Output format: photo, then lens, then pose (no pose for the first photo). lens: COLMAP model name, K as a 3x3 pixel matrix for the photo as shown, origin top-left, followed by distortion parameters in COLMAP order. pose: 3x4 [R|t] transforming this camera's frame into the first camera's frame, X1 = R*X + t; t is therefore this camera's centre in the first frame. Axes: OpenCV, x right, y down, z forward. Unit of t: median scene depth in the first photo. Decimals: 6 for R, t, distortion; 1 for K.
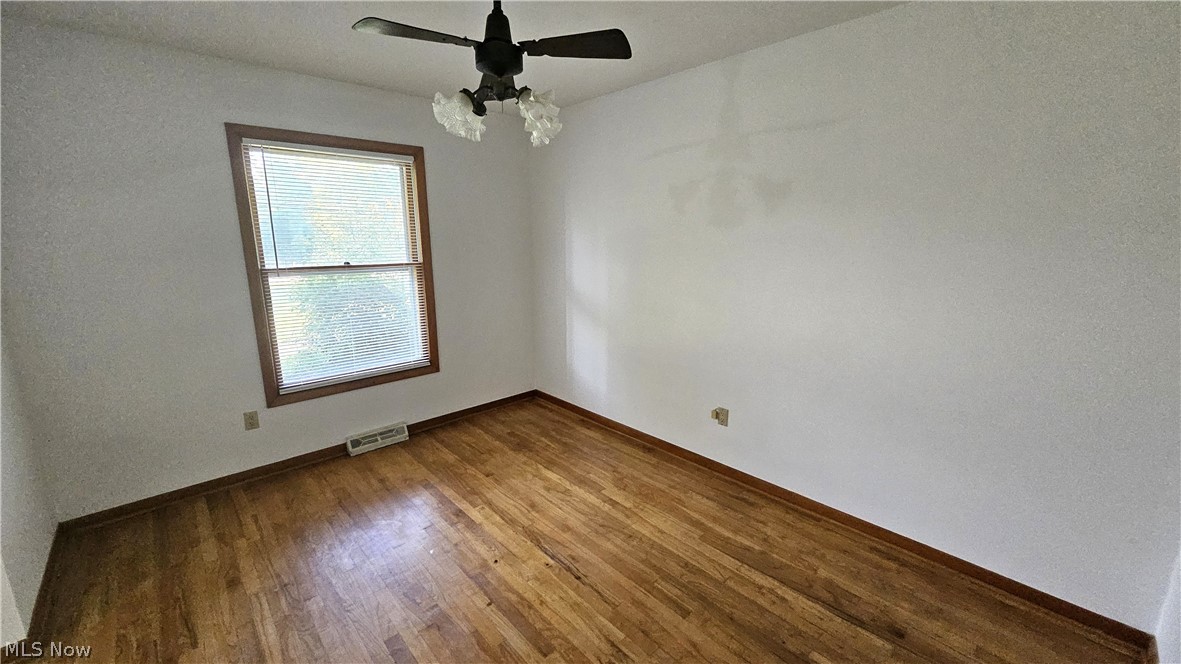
lens RADIAL K [[465.7, 0, 589.0], [0, 465.7, 329.2], [0, 0, 1]] dist [0.001323, -0.001238]
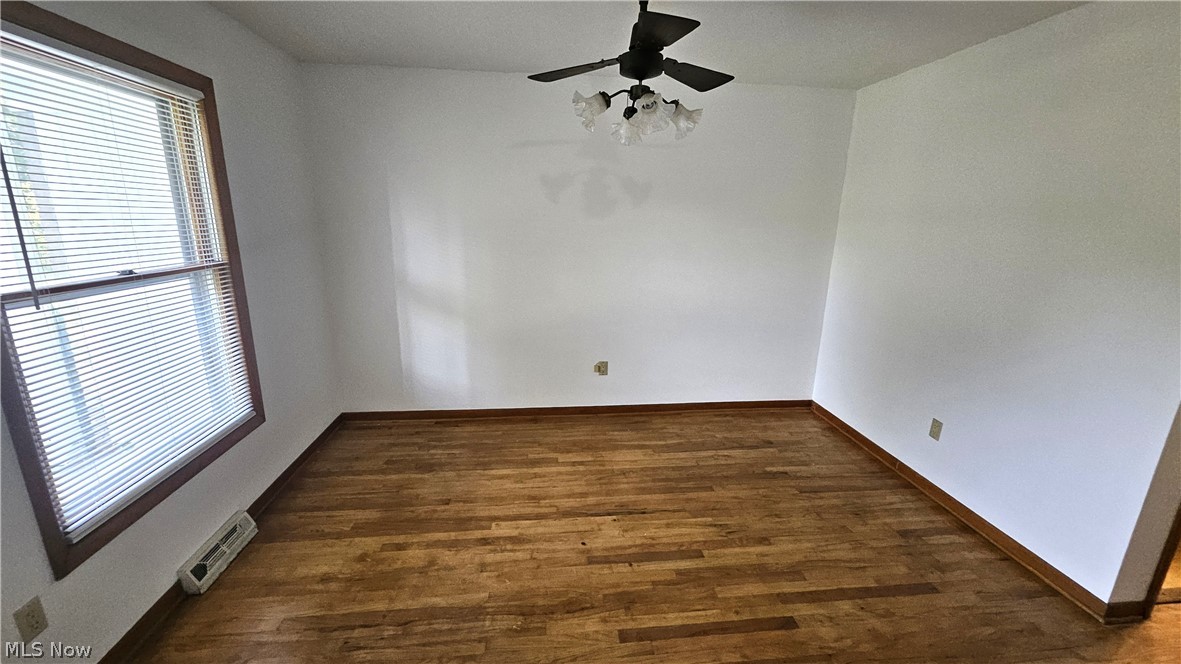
lens RADIAL K [[465.7, 0, 591.6], [0, 465.7, 328.5], [0, 0, 1]] dist [0.001323, -0.001238]
pose [[0.593204, -0.177450, 0.785252, -0.697714], [0.142731, 0.983135, 0.114343, -0.065414], [-0.792299, 0.044251, 0.608526, 0.255714]]
